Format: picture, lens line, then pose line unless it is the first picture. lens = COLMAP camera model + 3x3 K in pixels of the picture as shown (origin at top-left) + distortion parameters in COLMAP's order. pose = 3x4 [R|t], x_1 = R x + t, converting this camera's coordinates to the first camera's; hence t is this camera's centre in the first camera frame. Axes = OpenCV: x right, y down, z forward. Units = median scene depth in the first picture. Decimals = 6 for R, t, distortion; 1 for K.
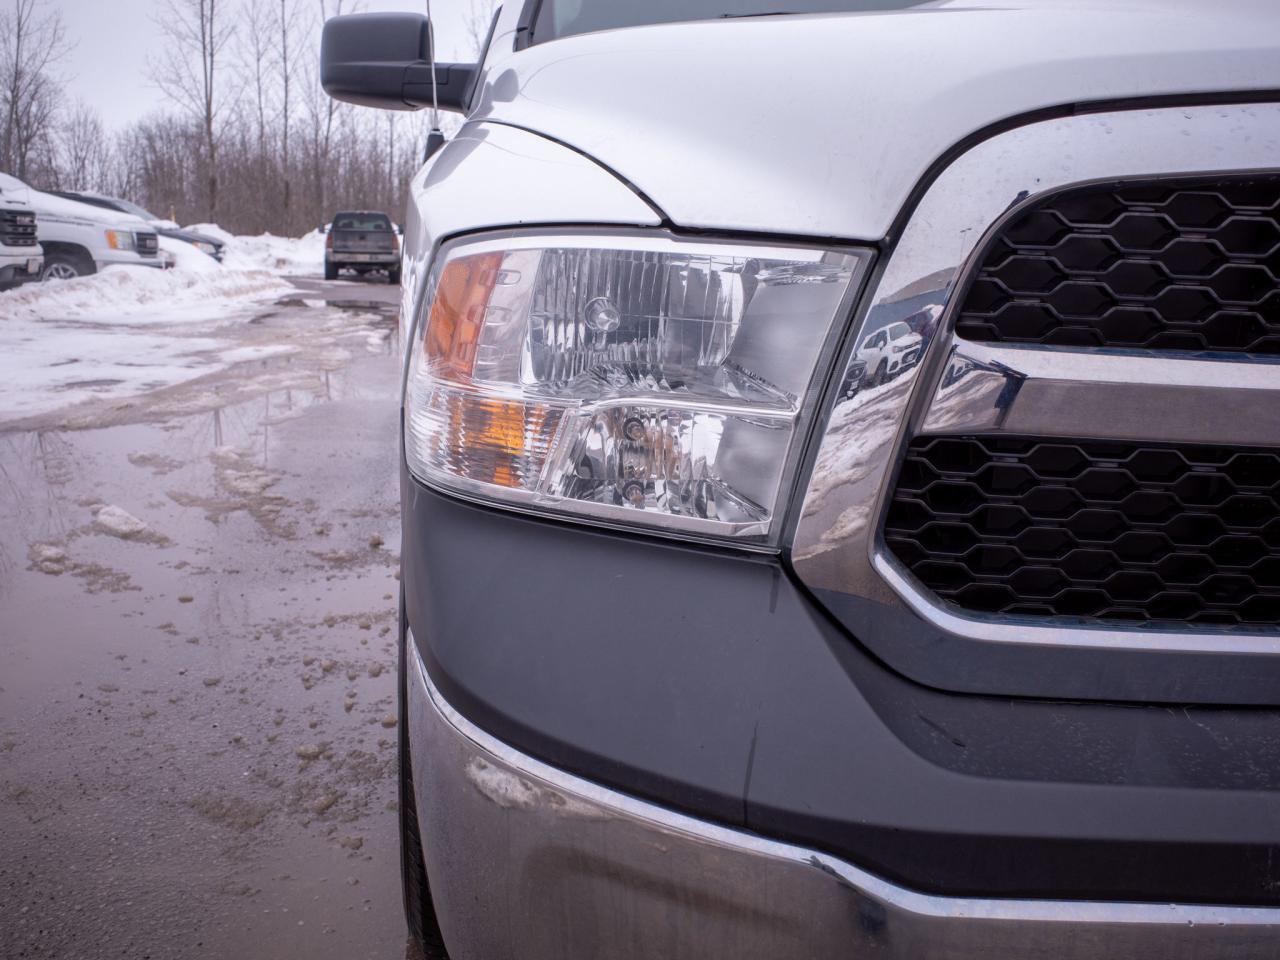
lens RADIAL K [[1156.4, 0, 642.1], [0, 1156.4, 454.5], [0, 0, 1]] dist [-0.009347, 0.007295]
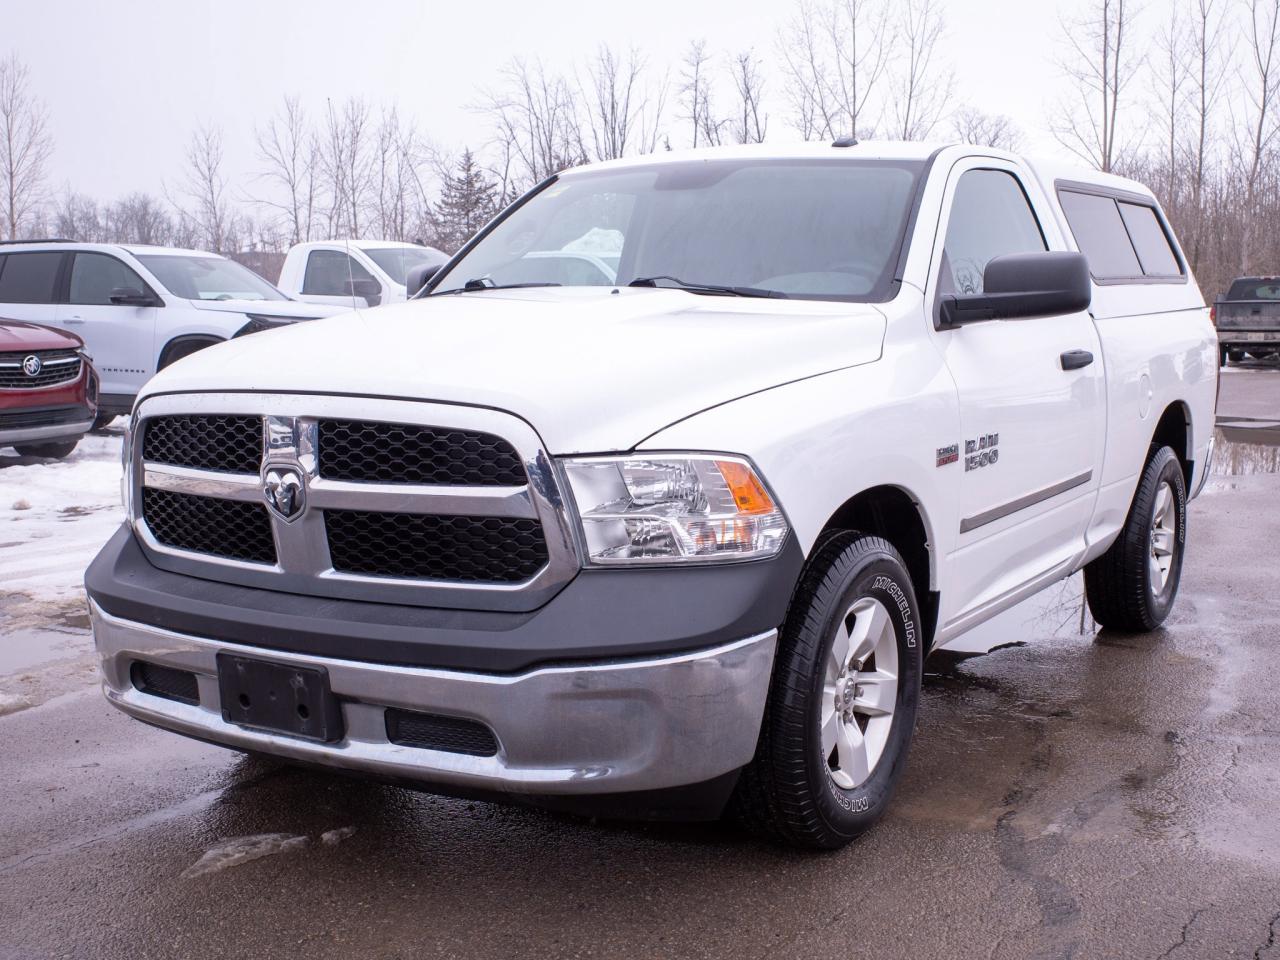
lens RADIAL K [[1596.7, 0, 674.5], [0, 1596.7, 415.6], [0, 0, 1]] dist [-0.040818, -0.028524]
pose [[0.776316, 0.012376, -0.630222, 0.163262], [-0.083849, 0.992950, -0.083787, 0.001378], [0.624742, 0.117889, 0.771880, -0.061230]]
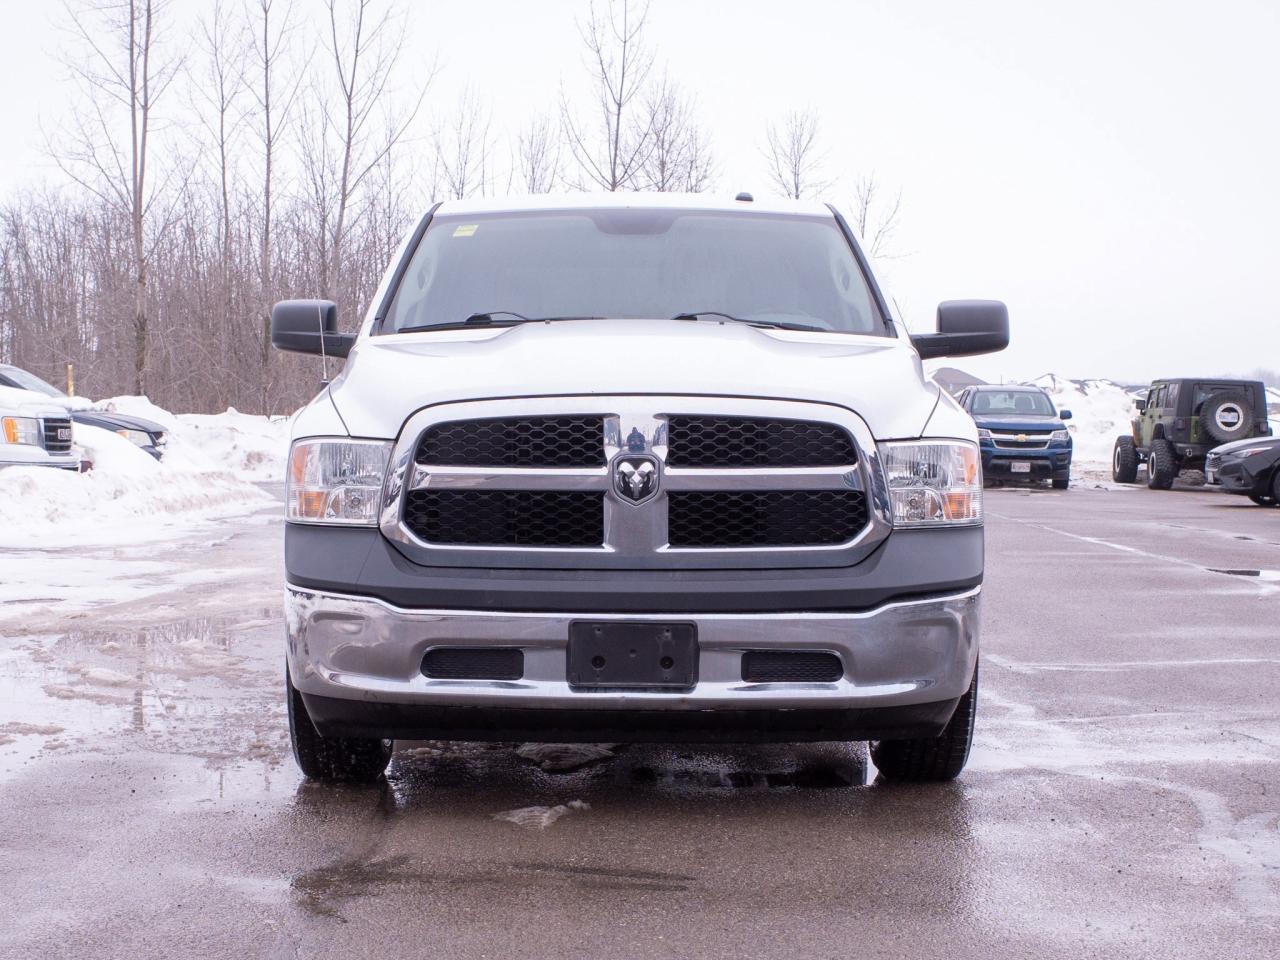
lens RADIAL K [[2454.4, 0, 637.6], [0, 2454.4, 526.0], [0, 0, 1]] dist [-0.035648, 0.006554]
pose [[0.989145, -0.022382, -0.145229, 0.076850], [0.003071, 0.991264, -0.131854, 0.041437], [0.146911, 0.129976, 0.980573, -0.239767]]
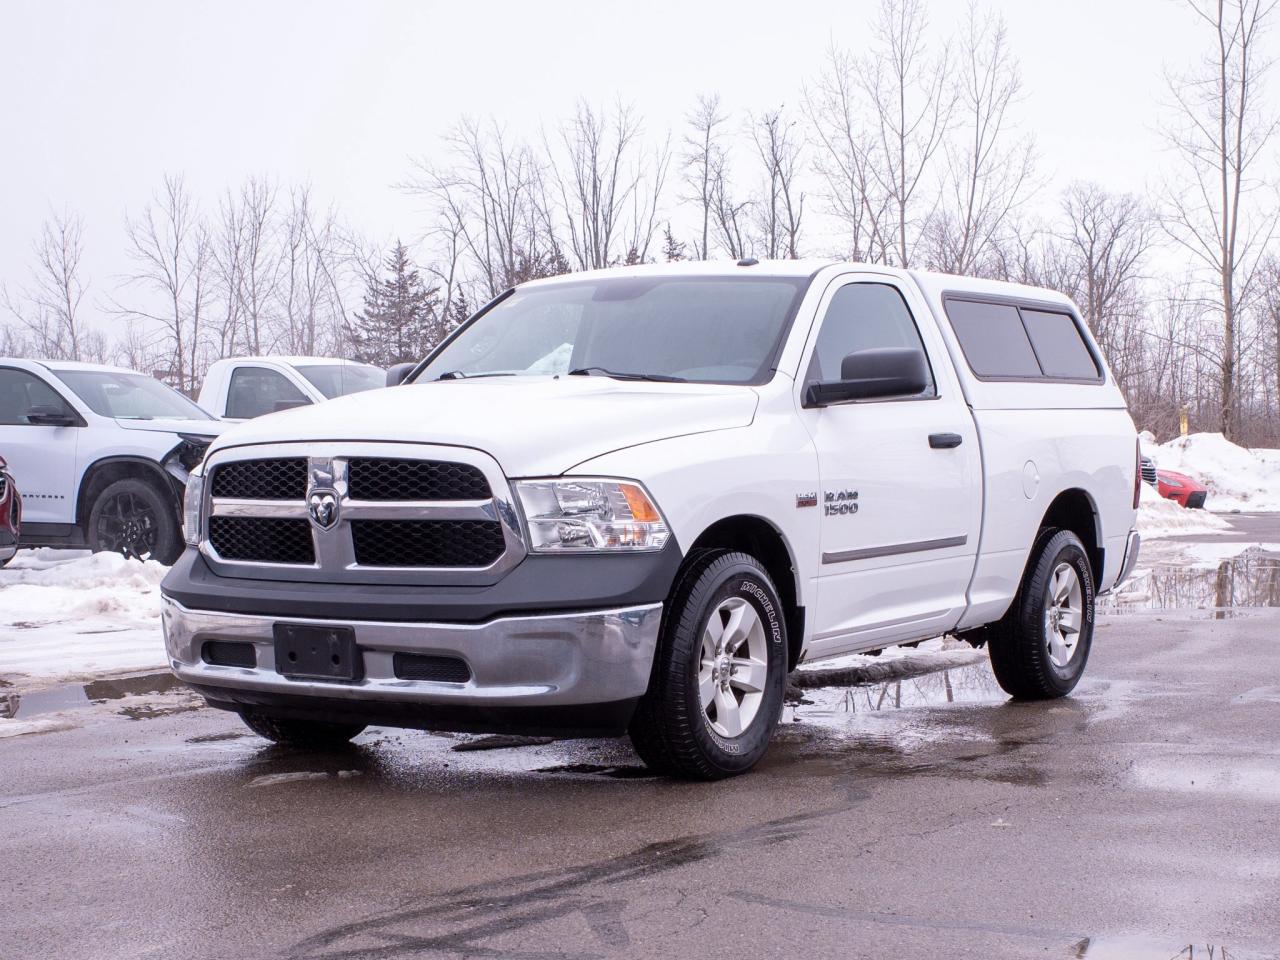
lens RADIAL K [[2240.2, 0, 640.0], [0, 2240.2, 480.0], [0, 0, 1]] dist [-0.034017, -0.140915]
pose [[0.763808, -0.024865, -0.644965, 0.274366], [-0.086066, 0.986411, -0.139953, 0.035303], [0.639680, 0.162407, 0.751288, -0.174106]]
